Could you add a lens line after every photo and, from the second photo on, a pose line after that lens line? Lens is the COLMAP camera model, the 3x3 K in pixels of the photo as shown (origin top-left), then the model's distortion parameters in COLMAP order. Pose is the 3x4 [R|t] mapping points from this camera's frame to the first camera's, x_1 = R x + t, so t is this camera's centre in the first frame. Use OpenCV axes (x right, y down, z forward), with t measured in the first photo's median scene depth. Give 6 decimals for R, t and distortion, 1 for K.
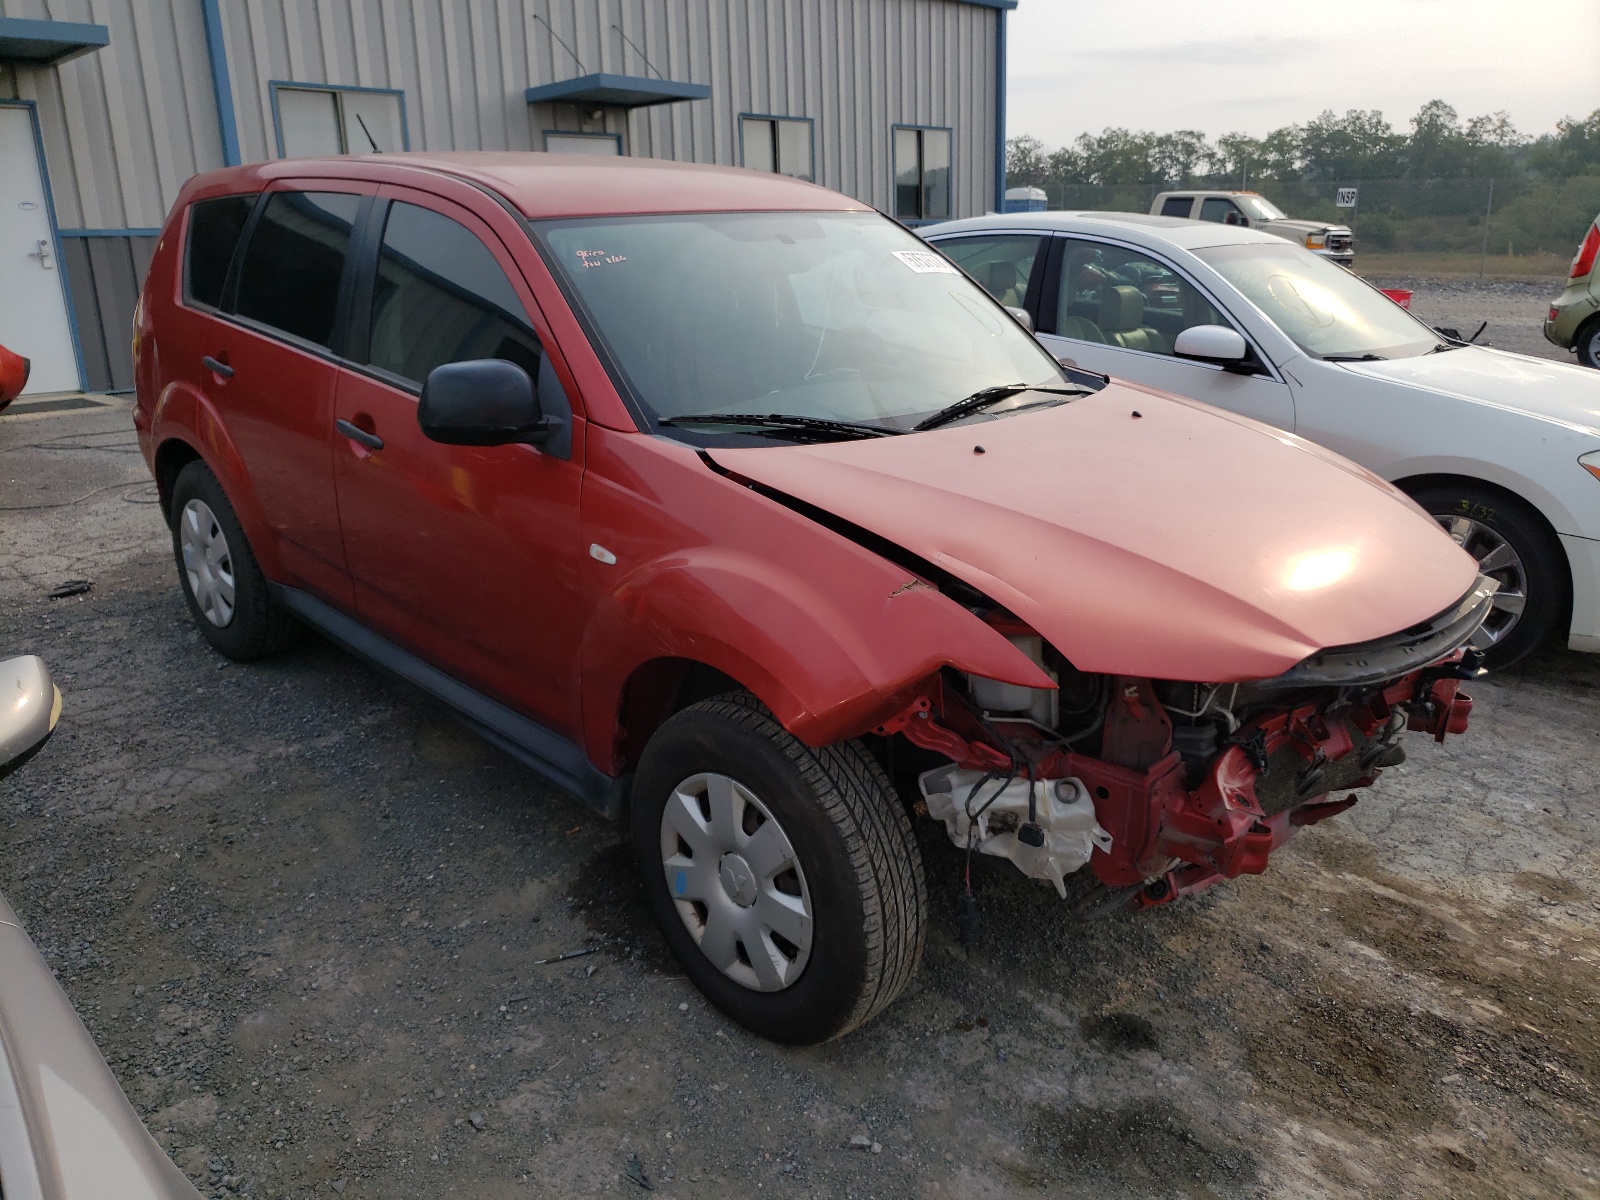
lens RADIAL K [[1171.4, 0, 800.0], [0, 1171.4, 600.0], [0, 0, 1]] dist [-0.030285, 0.080315]
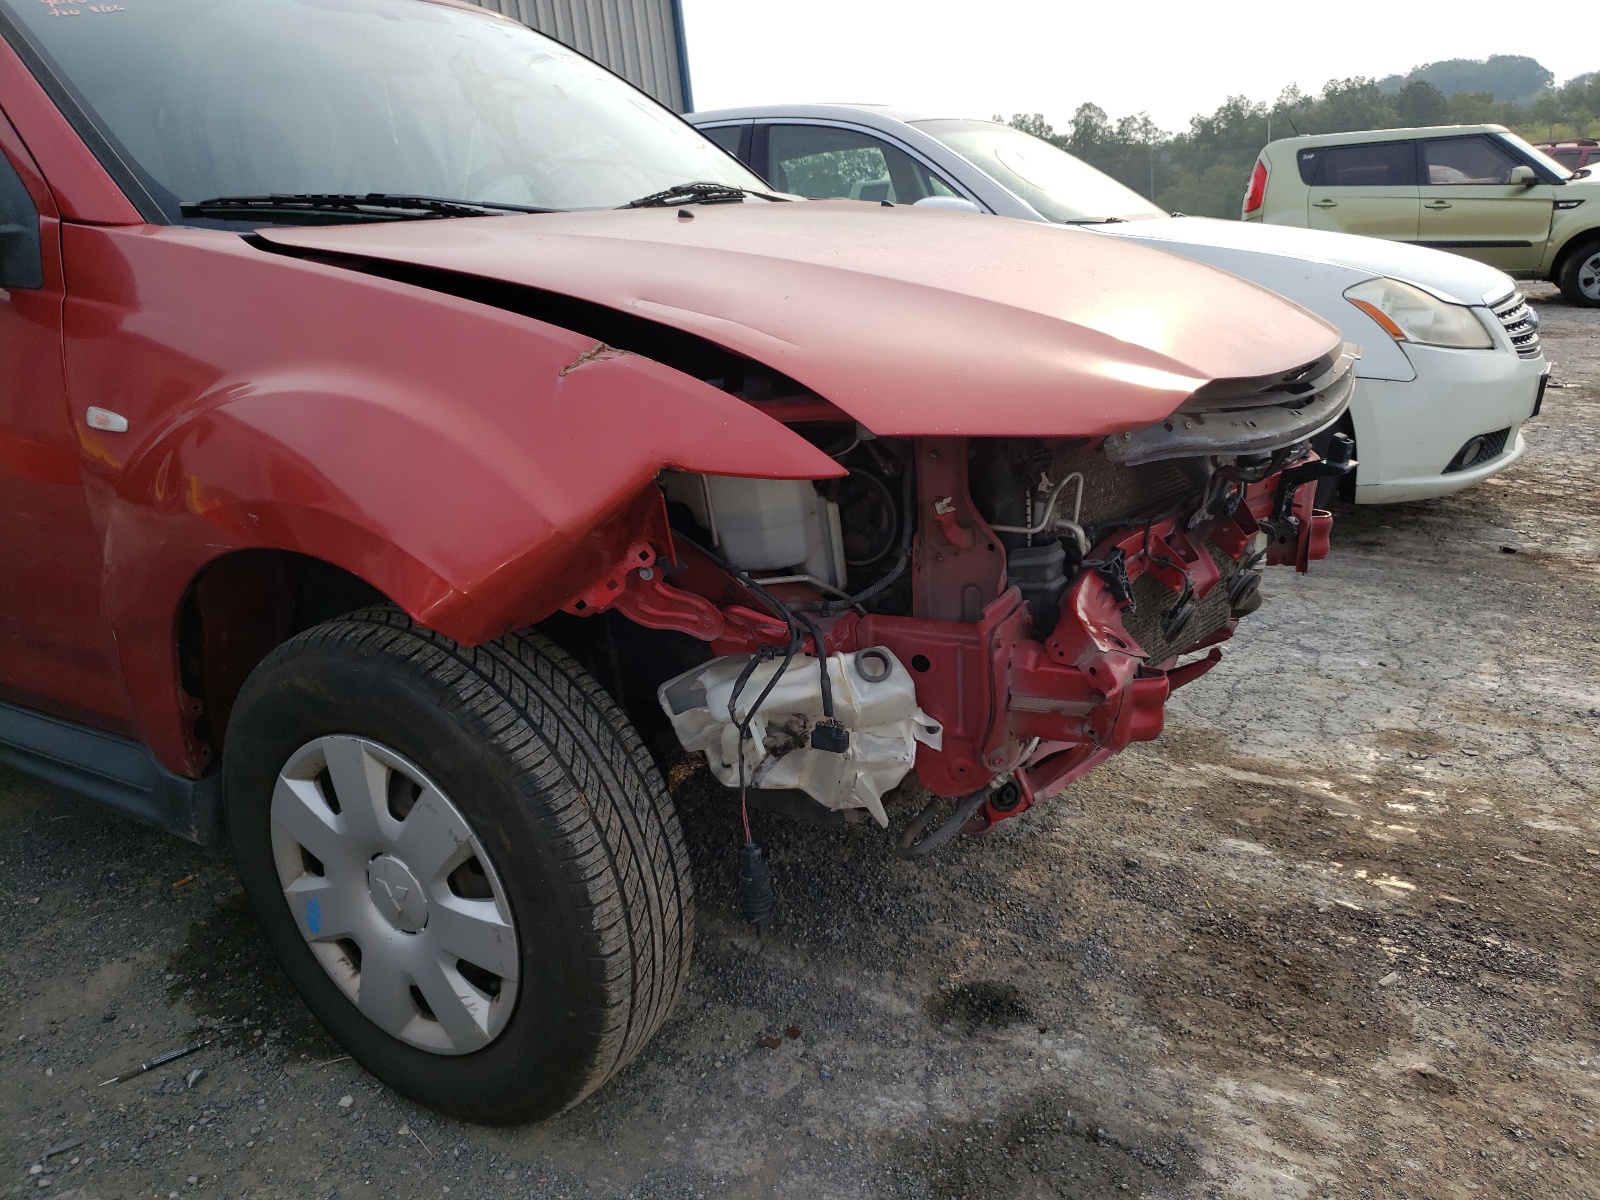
lens RADIAL K [[1192.9, 0, 804.8], [0, 1192.9, 625.9], [0, 0, 1]] dist [0.021896, -0.008487]
pose [[0.969066, -0.131397, 0.208918, 0.045555], [0.130229, 0.991294, 0.019396, 0.107826], [-0.209648, 0.008411, 0.977741, 0.297232]]
